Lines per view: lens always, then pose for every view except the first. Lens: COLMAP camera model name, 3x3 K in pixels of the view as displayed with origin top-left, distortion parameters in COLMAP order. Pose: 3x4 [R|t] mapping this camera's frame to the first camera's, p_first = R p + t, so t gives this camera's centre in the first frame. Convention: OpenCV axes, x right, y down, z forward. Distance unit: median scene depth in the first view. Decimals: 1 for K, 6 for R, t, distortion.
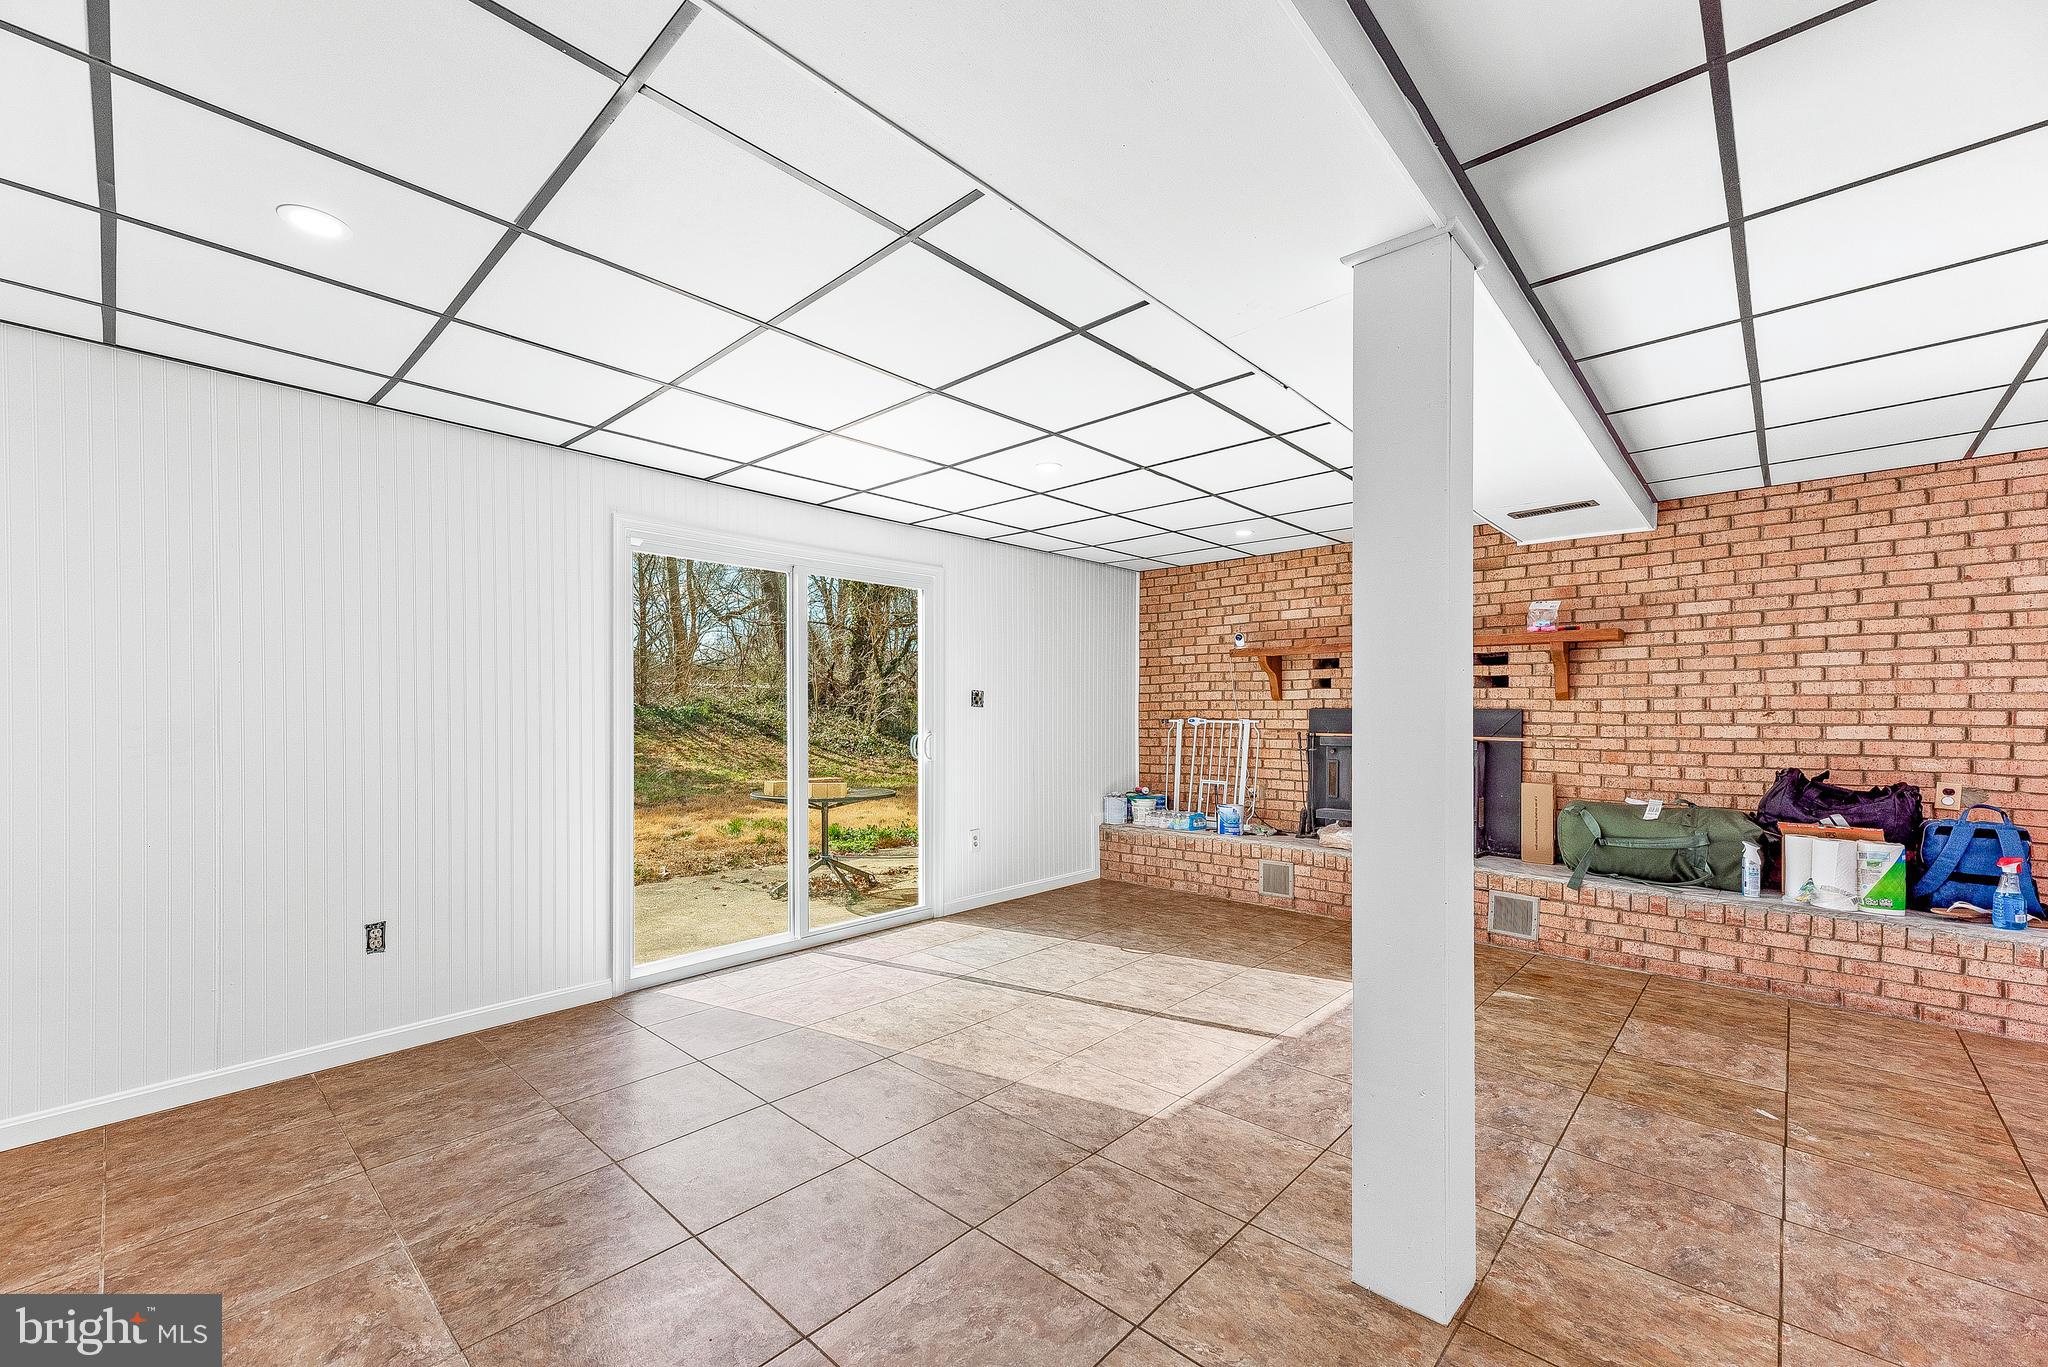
lens RADIAL K [[825.5, 0, 1017.7], [0, 825.5, 692.0], [0, 0, 1]] dist [0.013579, 0.000018]
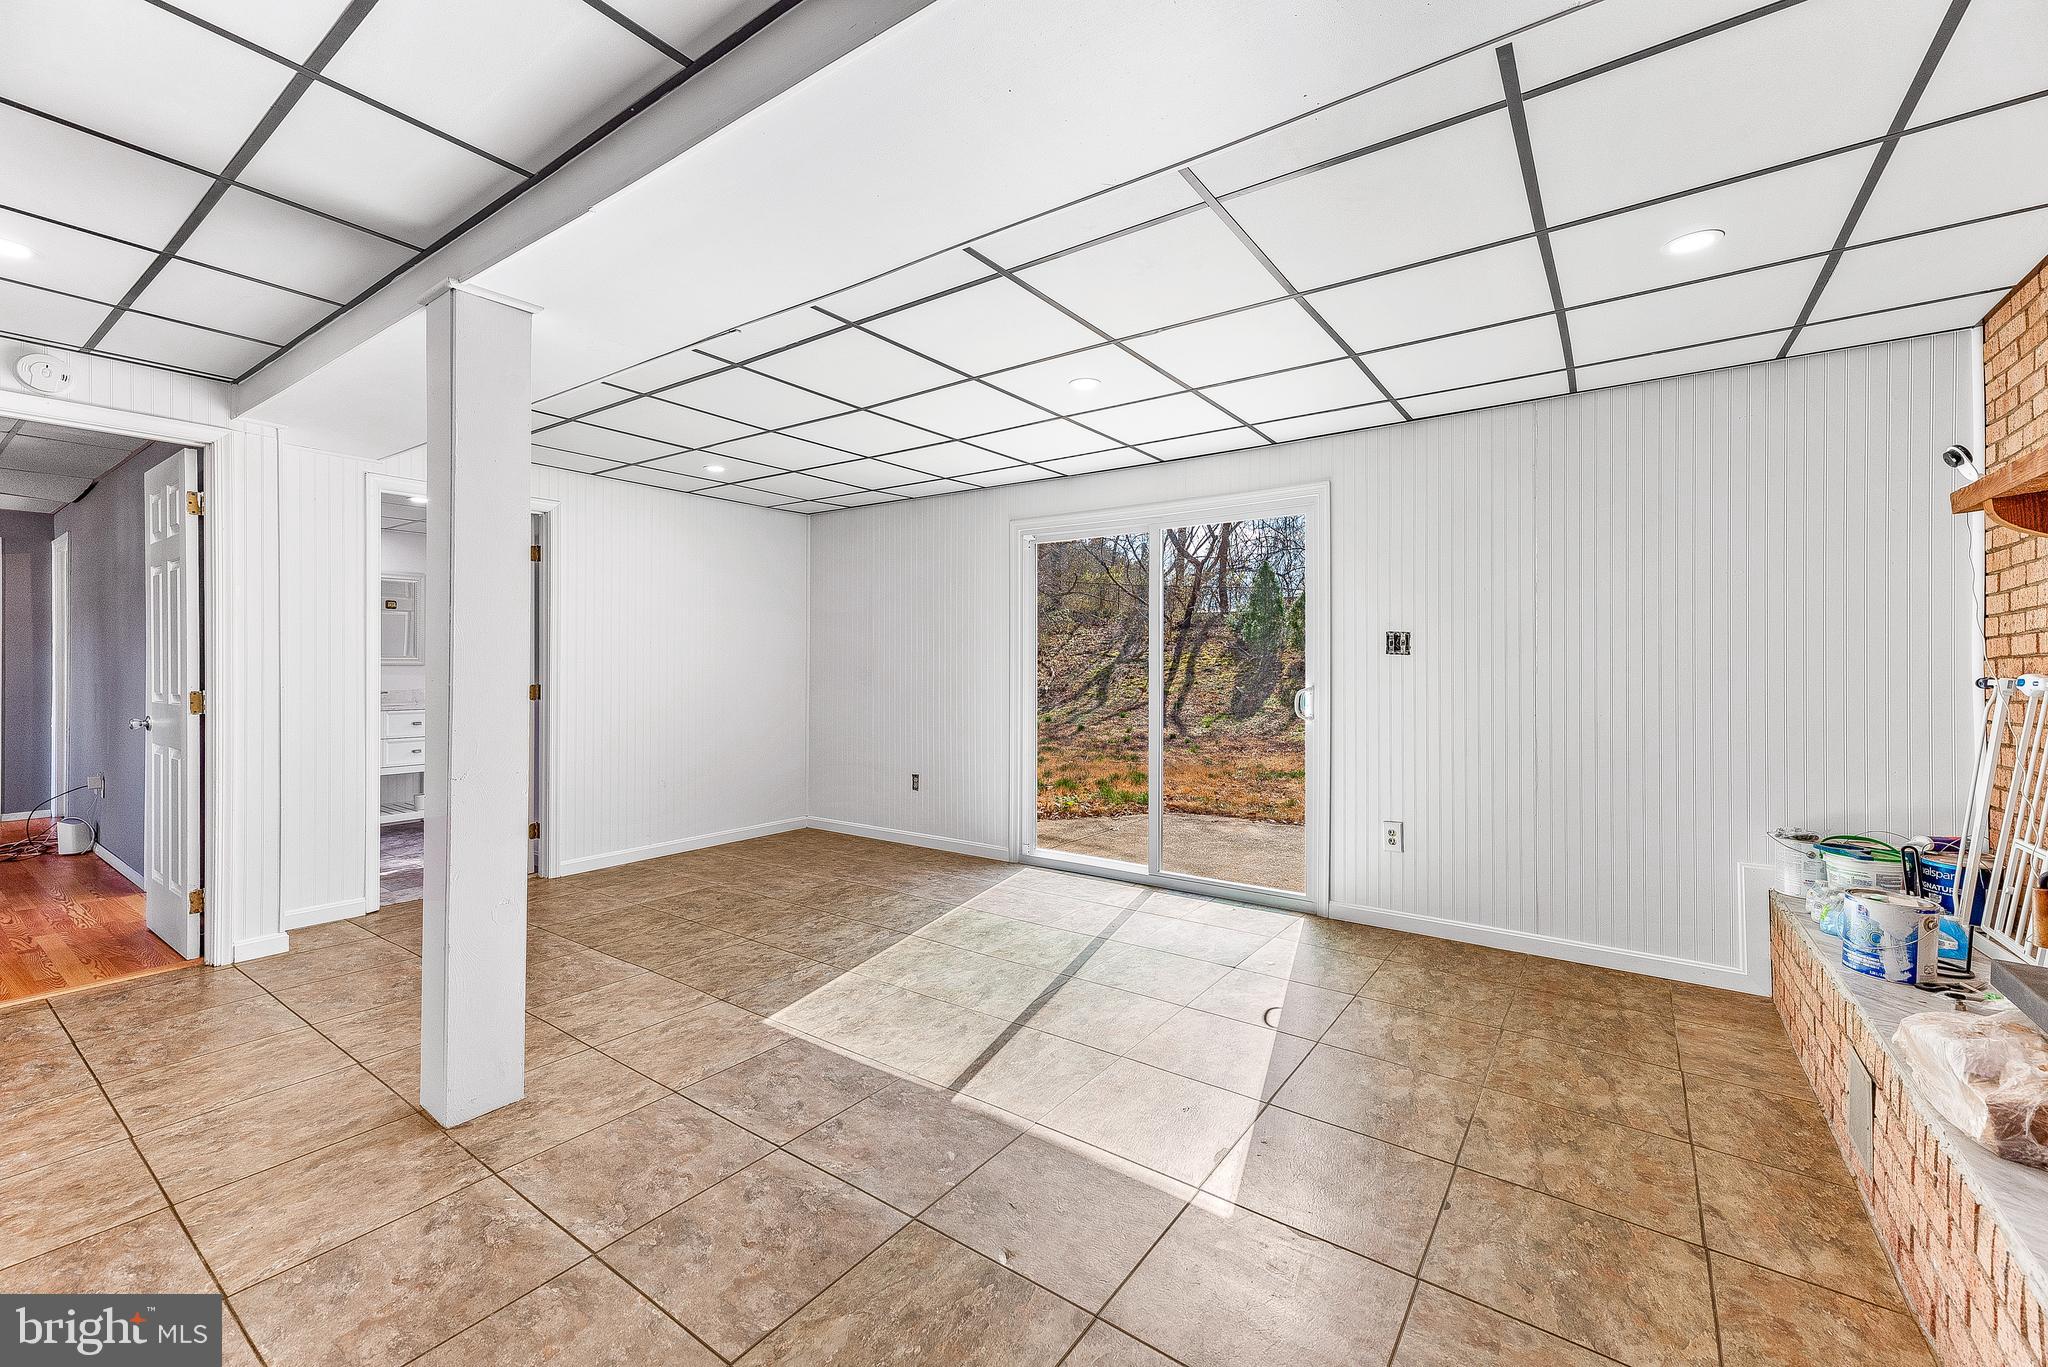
lens RADIAL K [[829.8, 0, 1021.5], [0, 829.8, 667.1], [0, 0, 1]] dist [0.015864, -0.000104]
pose [[0.123068, 0.003885, -0.992391, 1.090984], [0.021862, 0.999739, 0.006625, 0.026839], [0.992157, -0.022511, 0.122951, 0.993677]]
